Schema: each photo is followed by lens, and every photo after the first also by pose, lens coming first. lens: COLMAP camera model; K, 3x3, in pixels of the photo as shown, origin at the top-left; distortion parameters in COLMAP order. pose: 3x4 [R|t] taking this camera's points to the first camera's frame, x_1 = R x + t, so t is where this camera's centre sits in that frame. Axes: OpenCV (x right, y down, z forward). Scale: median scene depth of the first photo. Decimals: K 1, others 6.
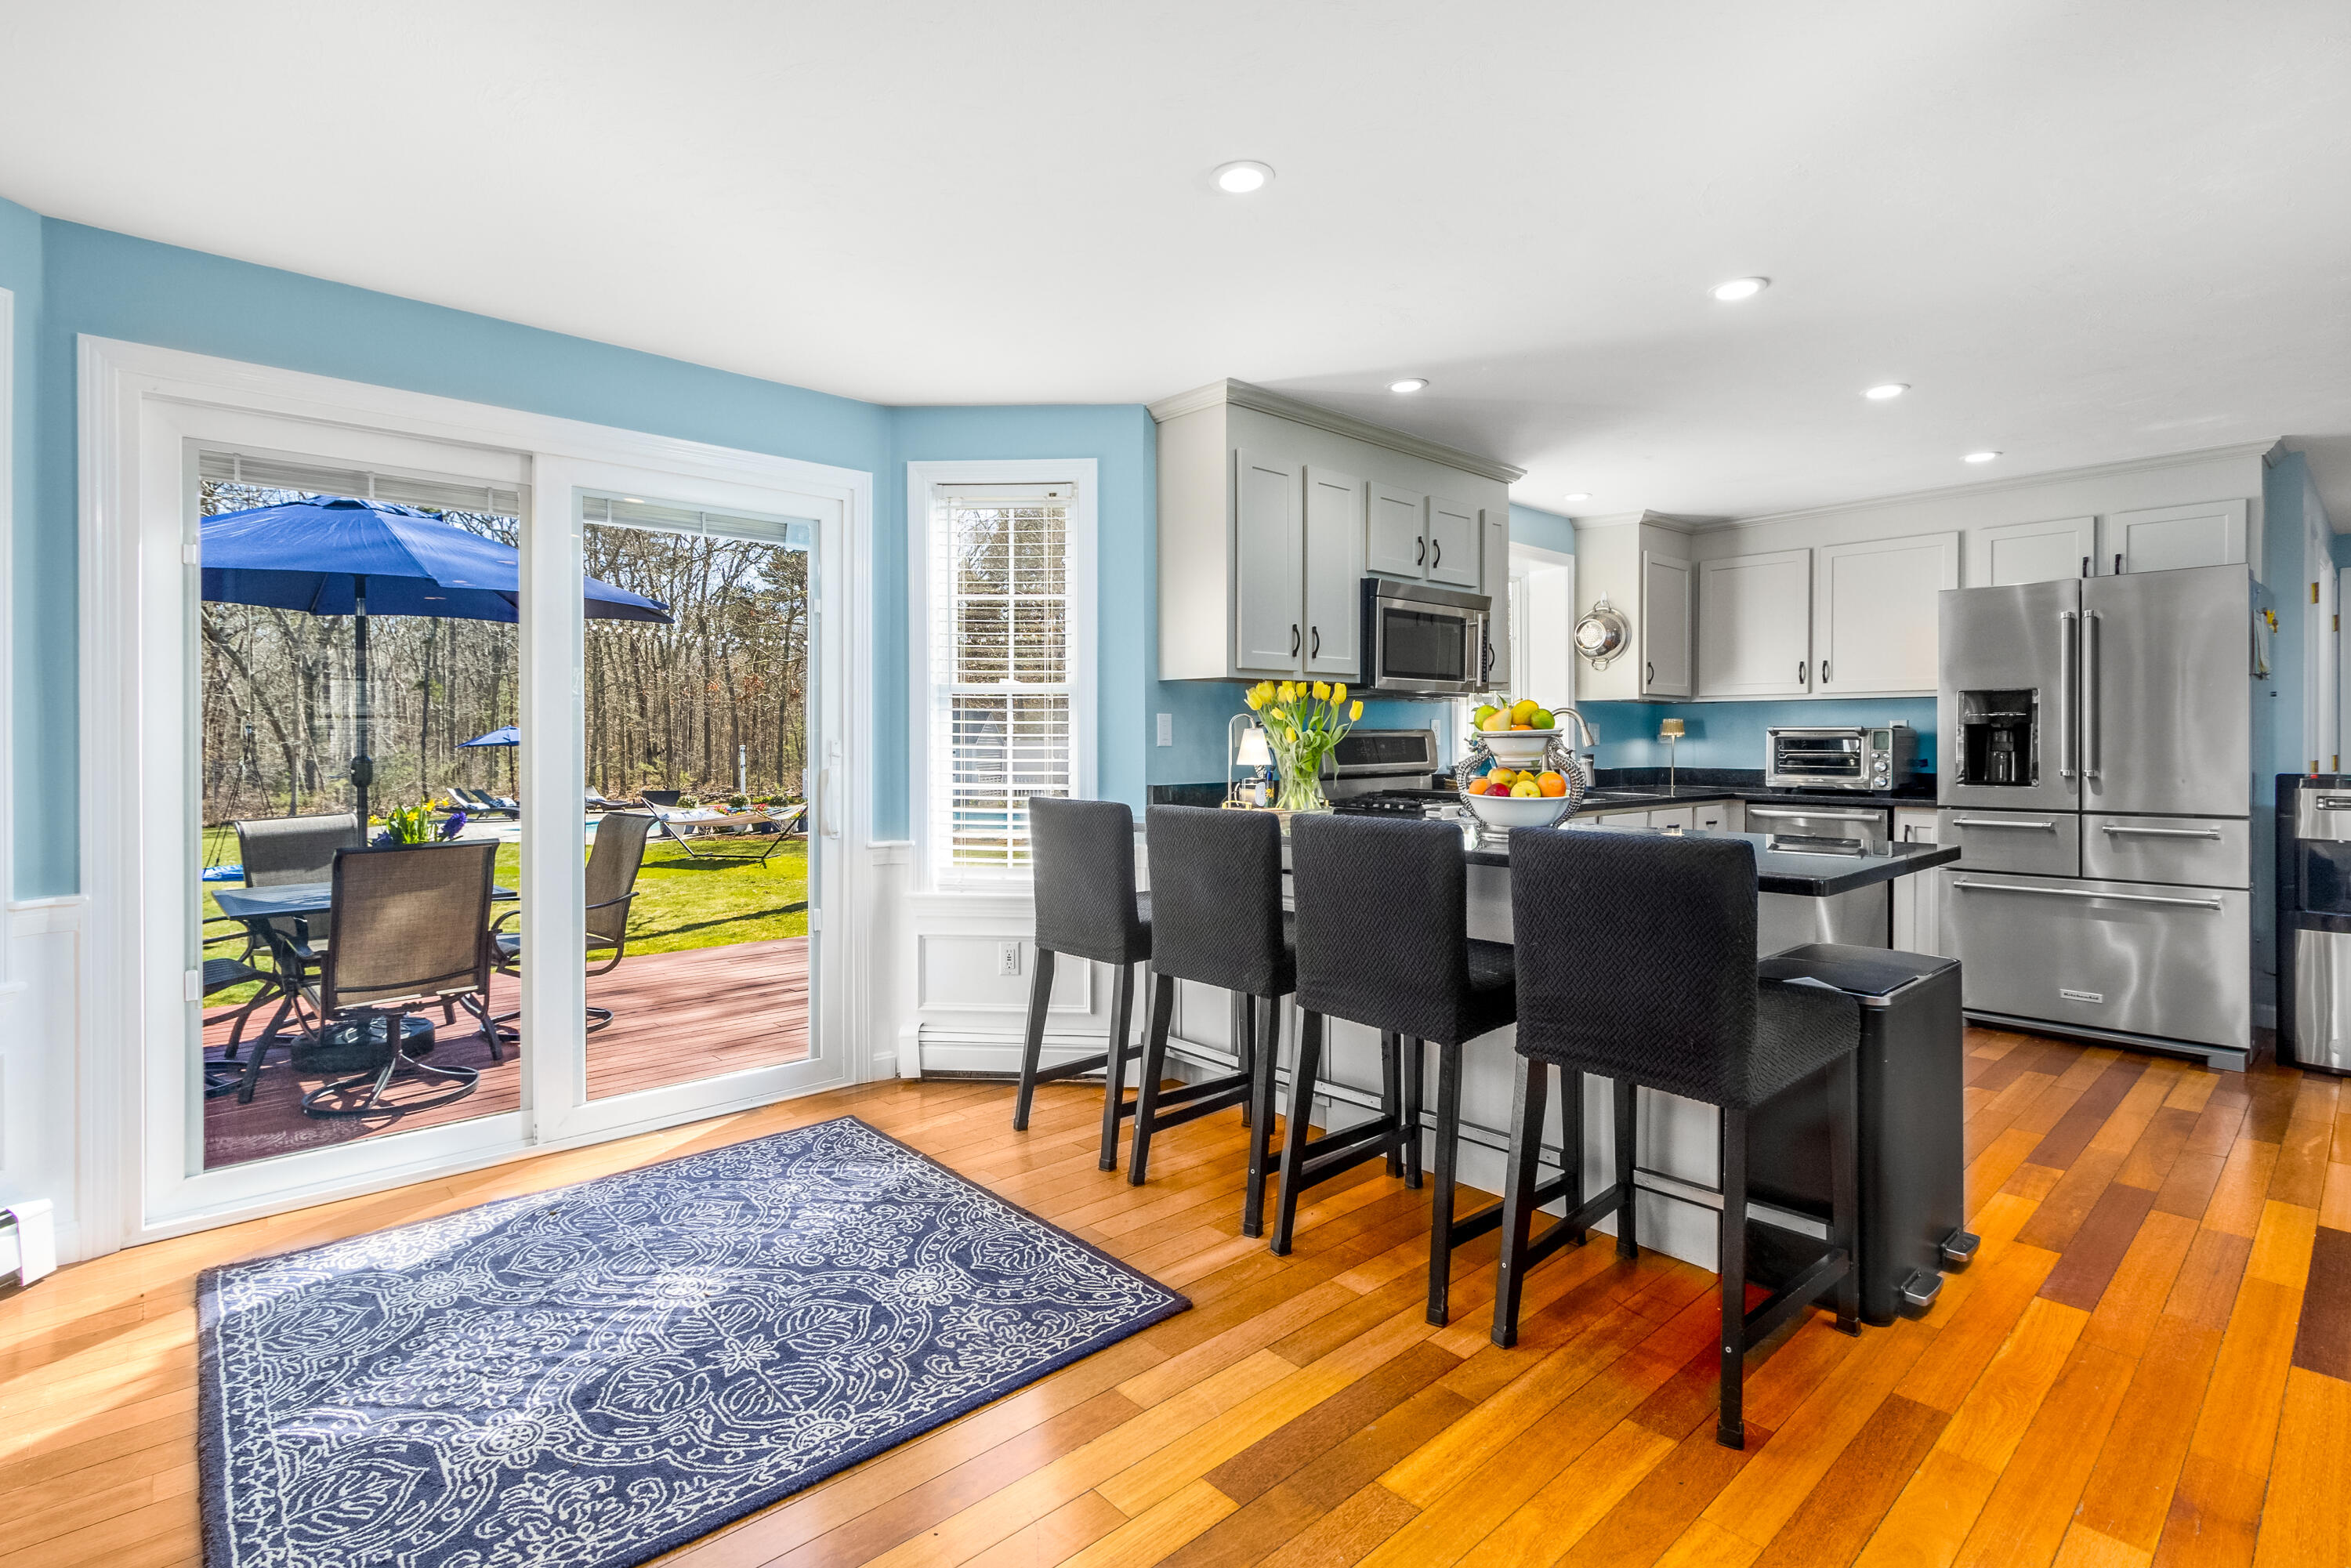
lens RADIAL K [[1087.7, 0, 1166.3], [0, 1087.7, 764.2], [0, 0, 1]] dist [0.004577, 0.000445]
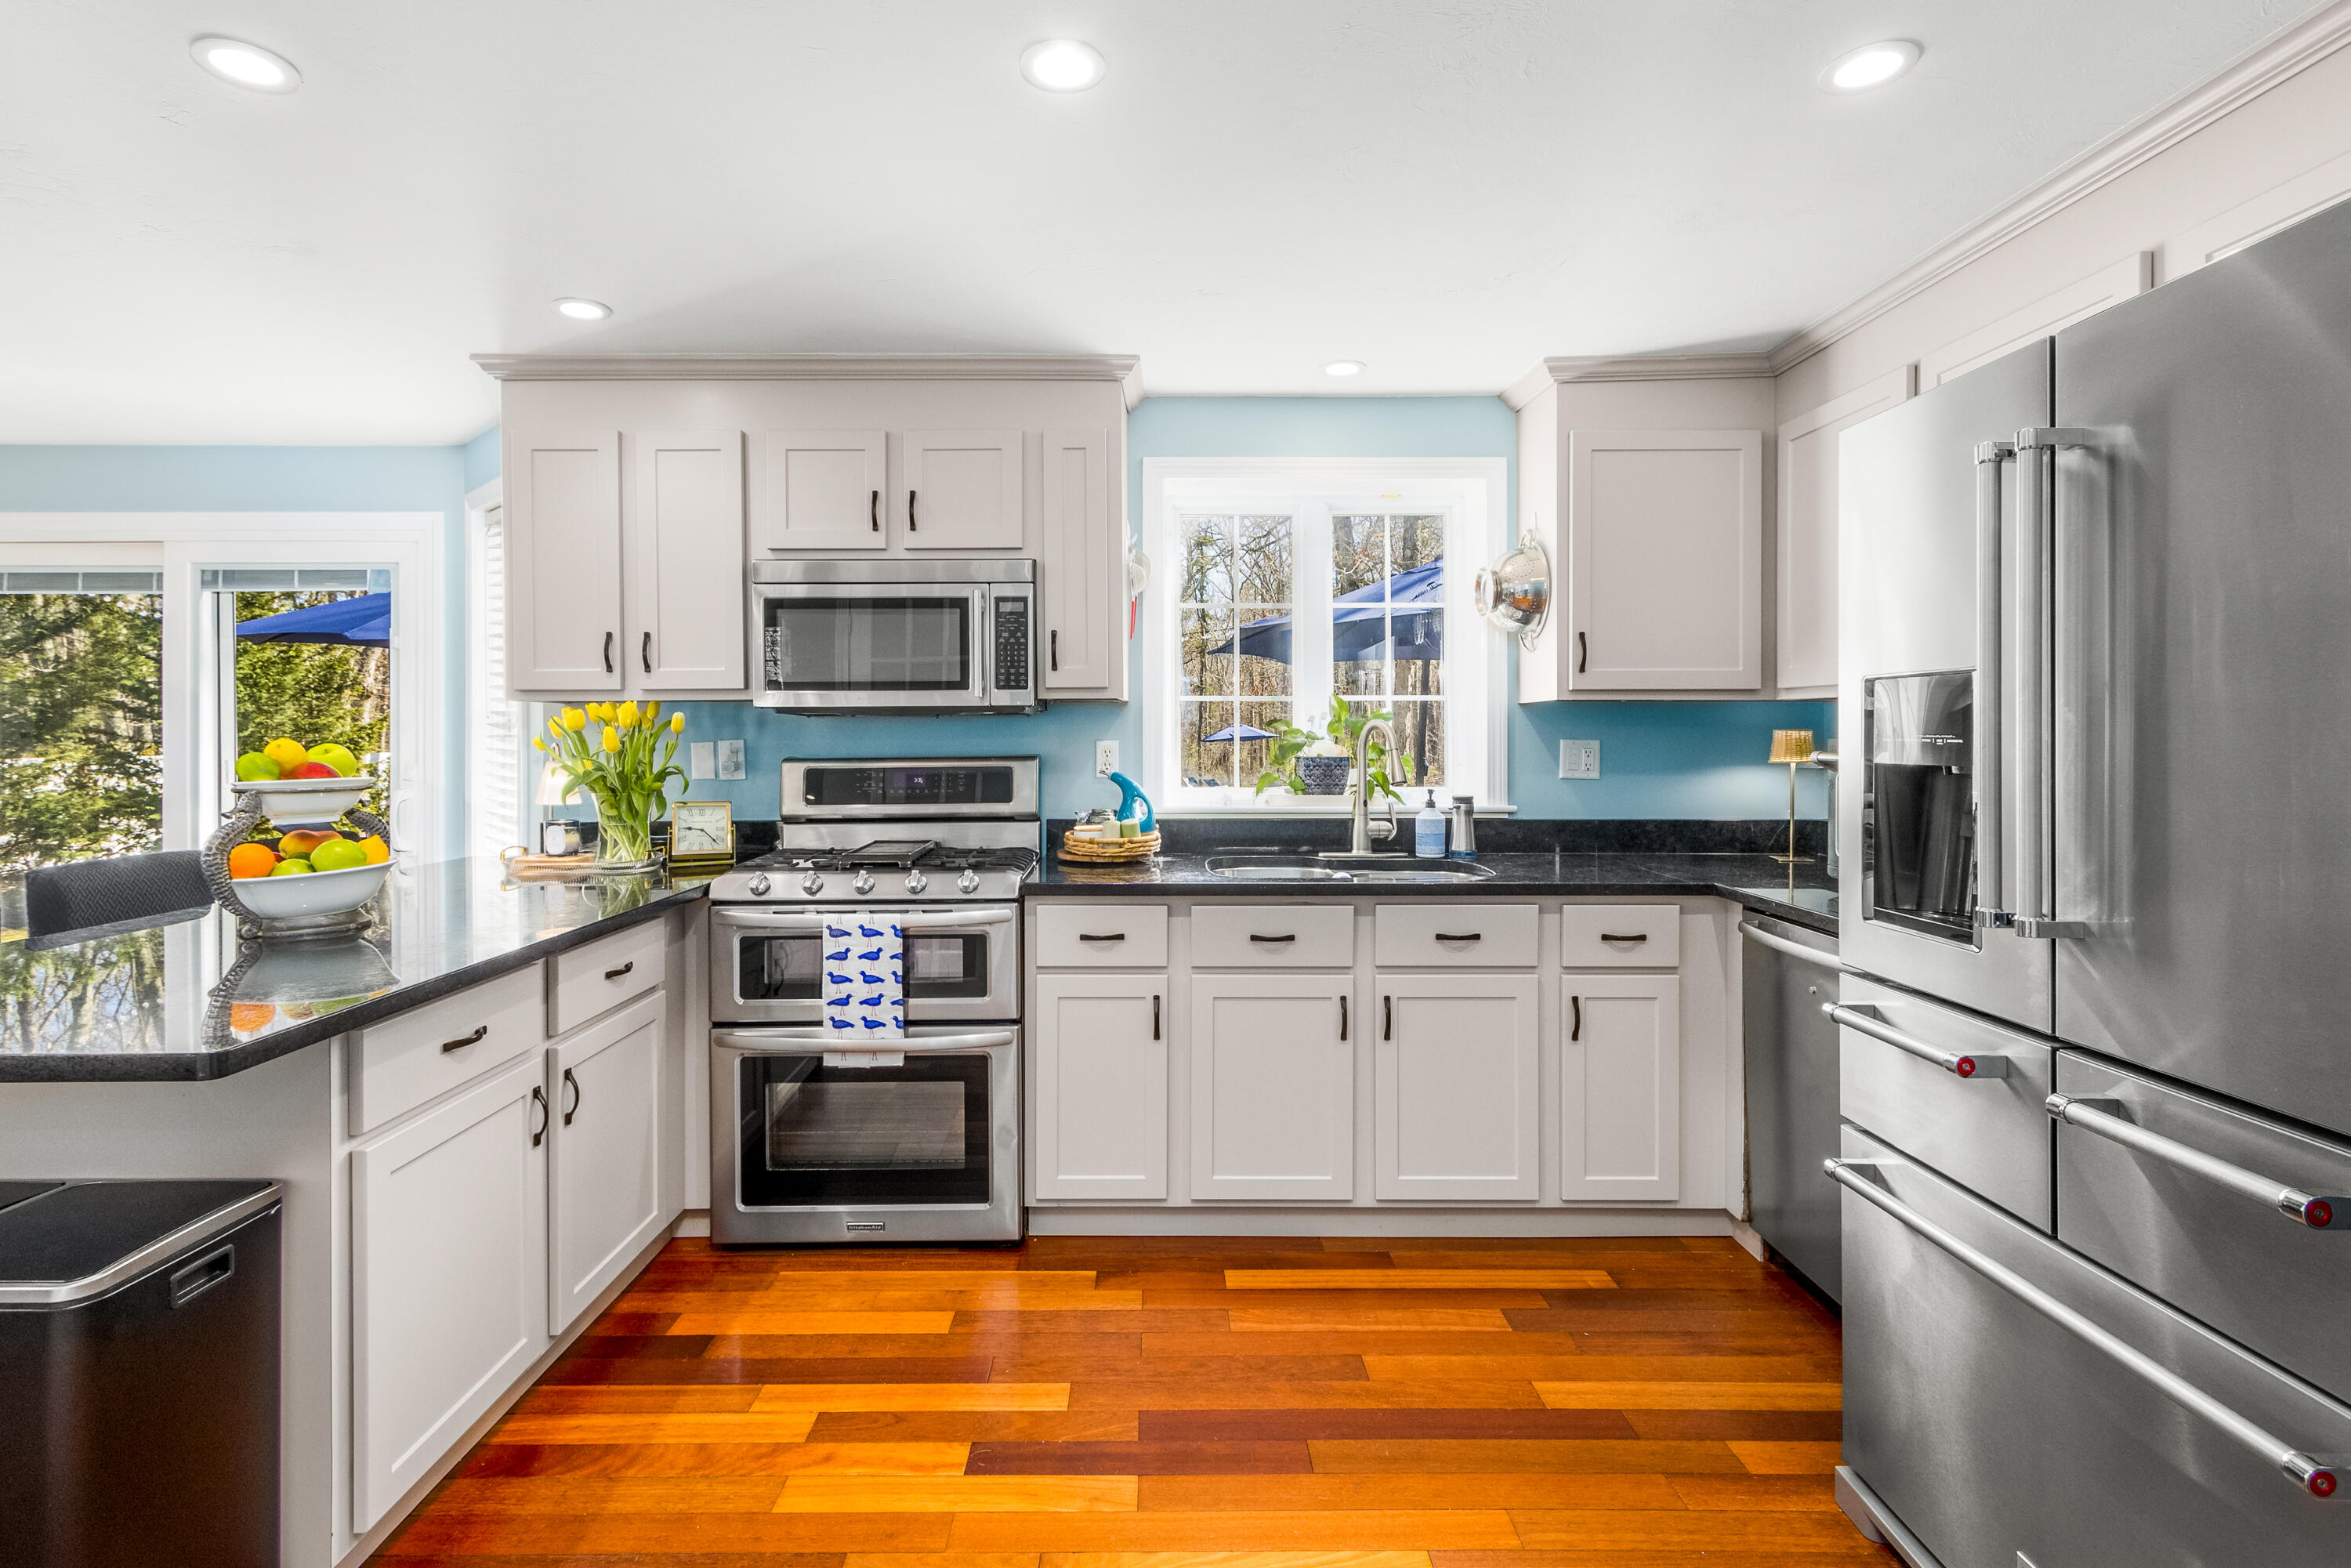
lens RADIAL K [[1087.7, 0, 1166.3], [0, 1087.7, 764.2], [0, 0, 1]] dist [0.004577, 0.000445]
pose [[0.749235, 0.017299, -0.662079, 0.859610], [-0.015936, 0.999840, 0.008090, -0.039089], [0.662113, 0.004489, 0.749391, 0.604102]]
